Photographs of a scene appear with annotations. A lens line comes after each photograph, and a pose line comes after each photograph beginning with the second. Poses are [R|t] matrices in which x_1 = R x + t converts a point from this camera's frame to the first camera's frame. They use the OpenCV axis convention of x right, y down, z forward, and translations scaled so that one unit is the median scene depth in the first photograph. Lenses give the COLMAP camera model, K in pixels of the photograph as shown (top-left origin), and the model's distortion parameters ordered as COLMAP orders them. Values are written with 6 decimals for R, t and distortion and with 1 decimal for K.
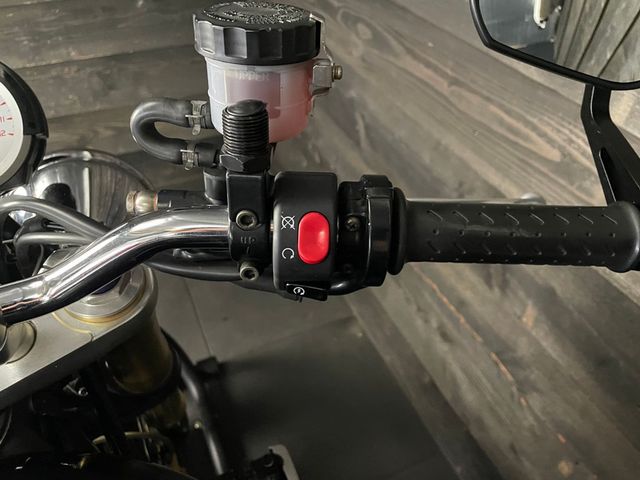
lens RADIAL K [[492.1, 0, 329.6], [0, 492.1, 239.1], [0, 0, 1]] dist [0.074845, -0.098773]
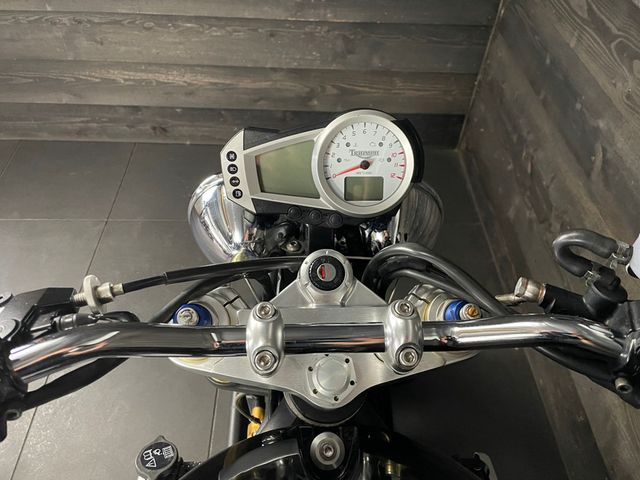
lens RADIAL K [[492.1, 0, 329.6], [0, 492.1, 239.1], [0, 0, 1]] dist [0.074845, -0.098773]
pose [[0.925114, 0.295323, -0.238640, -0.110807], [-0.272221, 0.954035, 0.125349, -0.042318], [0.264689, -0.051000, 0.962984, -0.073678]]
